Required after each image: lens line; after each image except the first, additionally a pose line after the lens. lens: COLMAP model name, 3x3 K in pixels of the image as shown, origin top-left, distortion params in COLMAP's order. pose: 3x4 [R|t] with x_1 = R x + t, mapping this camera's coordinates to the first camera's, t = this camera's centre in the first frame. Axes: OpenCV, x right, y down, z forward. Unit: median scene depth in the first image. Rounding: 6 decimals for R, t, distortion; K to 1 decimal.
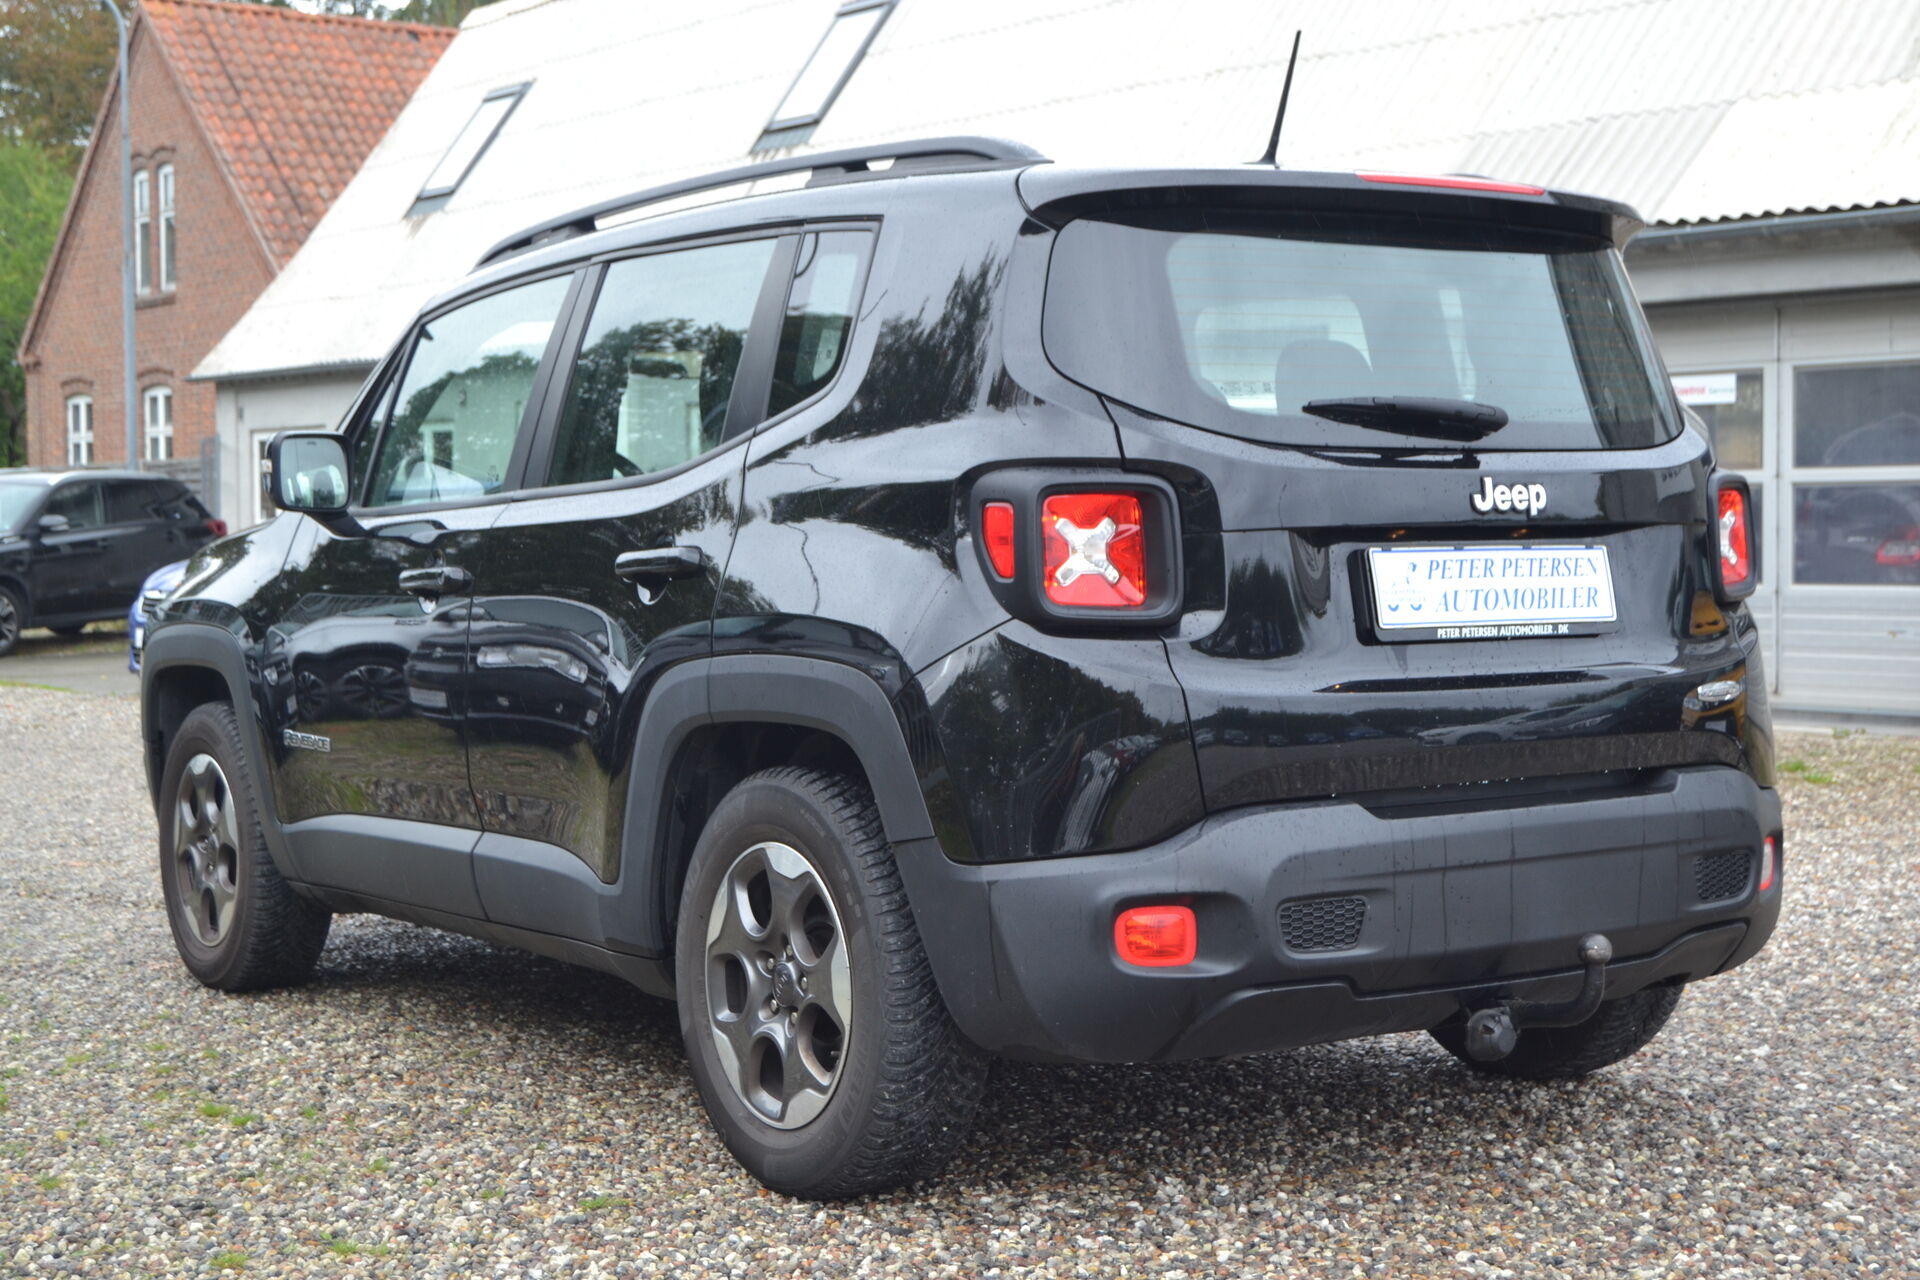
lens RADIAL K [[2801.0, 0, 961.1], [0, 2801.0, 647.3], [0, 0, 1]] dist [-0.050767, 0.000000]
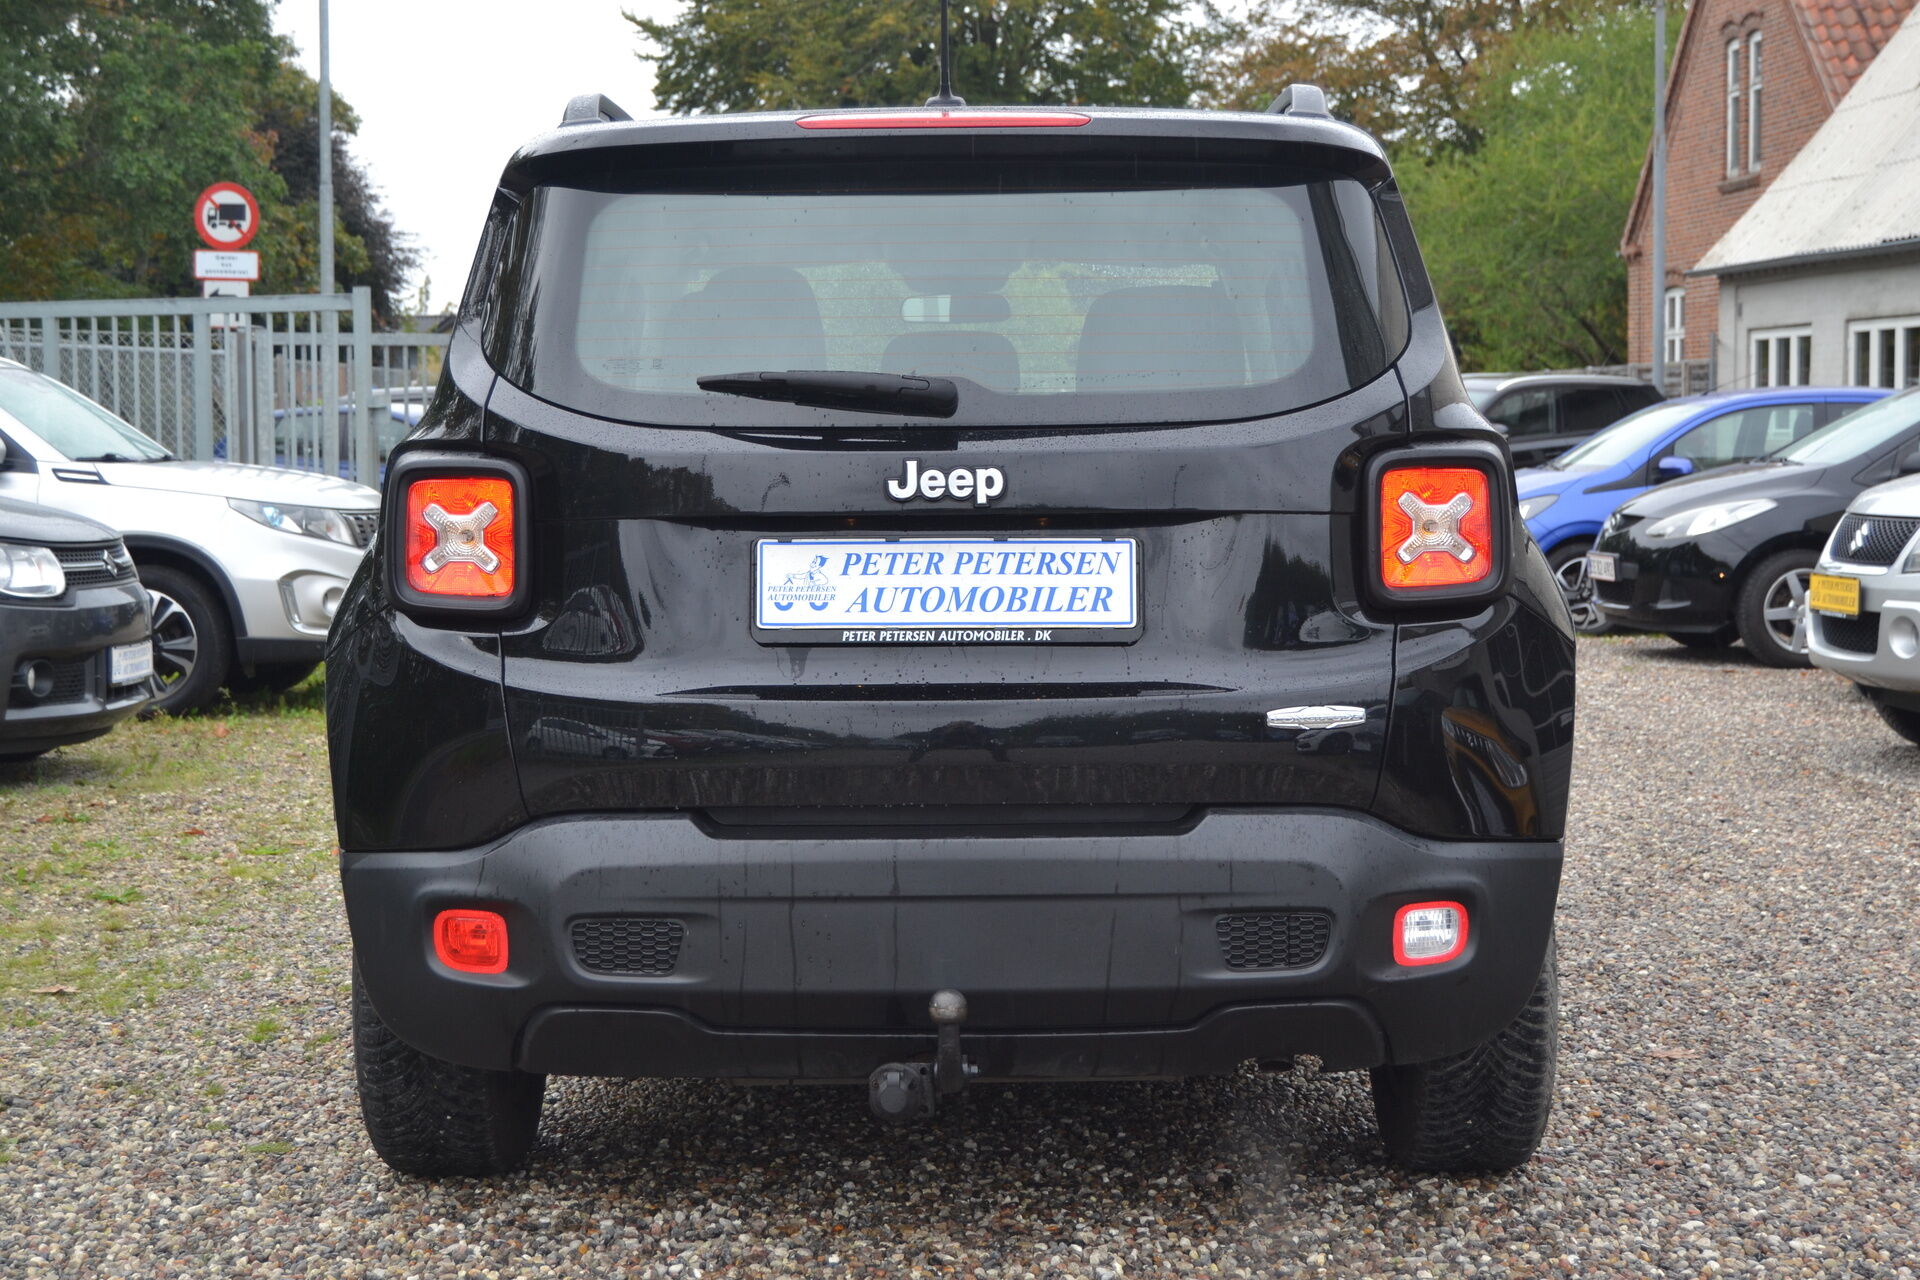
lens RADIAL K [[3101.1, 0, 965.9], [0, 3101.1, 625.0], [0, 0, 1]] dist [-0.018260, 0.000000]
pose [[0.824479, 0.039516, -0.564512, 0.752592], [-0.027062, 0.999171, 0.030417, -0.039144], [0.565246, -0.009802, 0.824864, 0.204741]]
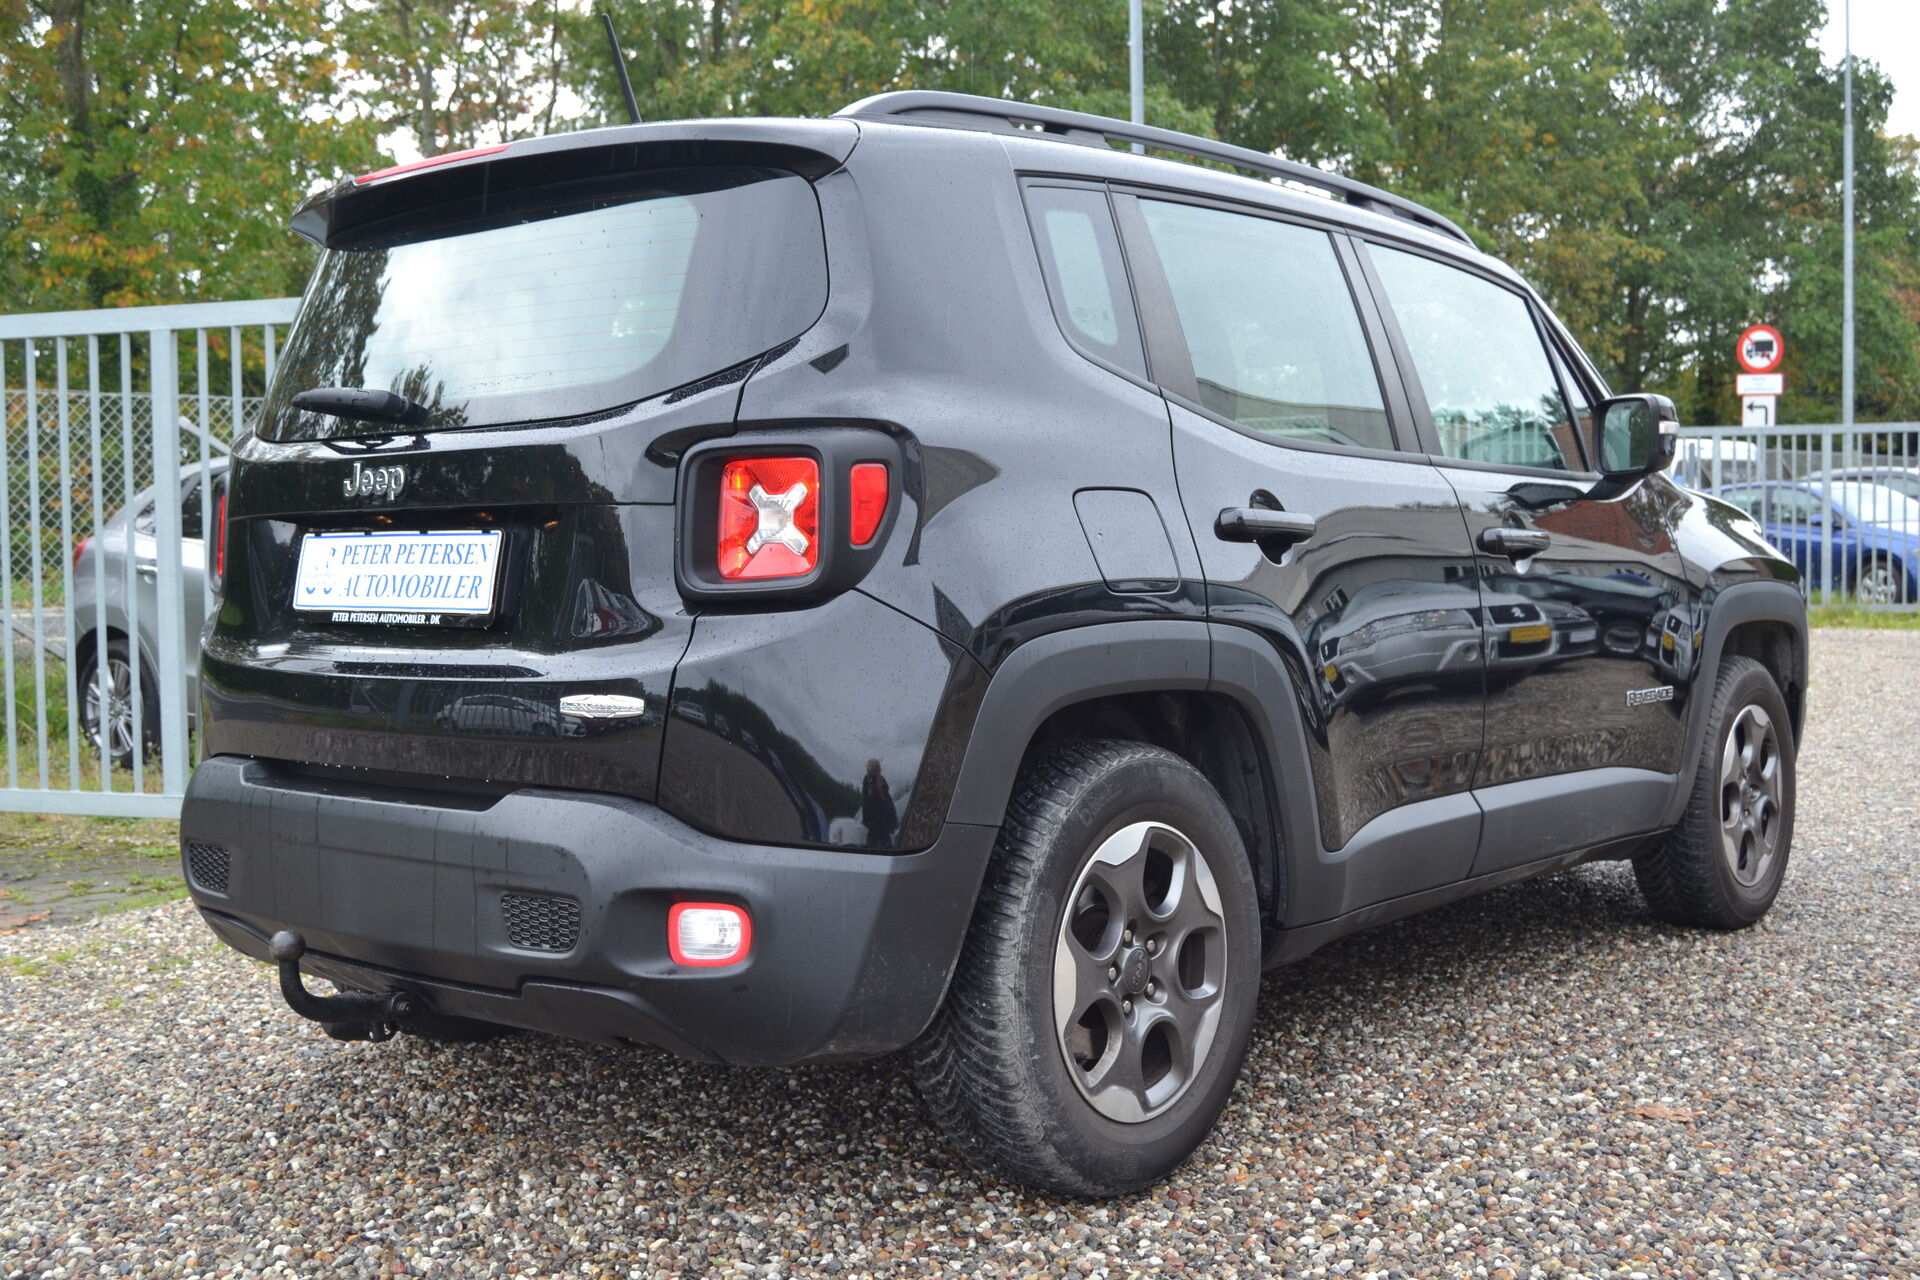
lens RADIAL K [[2084.1, 0, 962.8], [0, 2084.1, 639.2], [0, 0, 1]] dist [-0.096027, 0.000000]
pose [[0.270585, 0.053633, -0.961201, 0.955457], [-0.027016, 0.998477, 0.048108, -0.039217], [0.962317, 0.012951, 0.271622, 1.005900]]
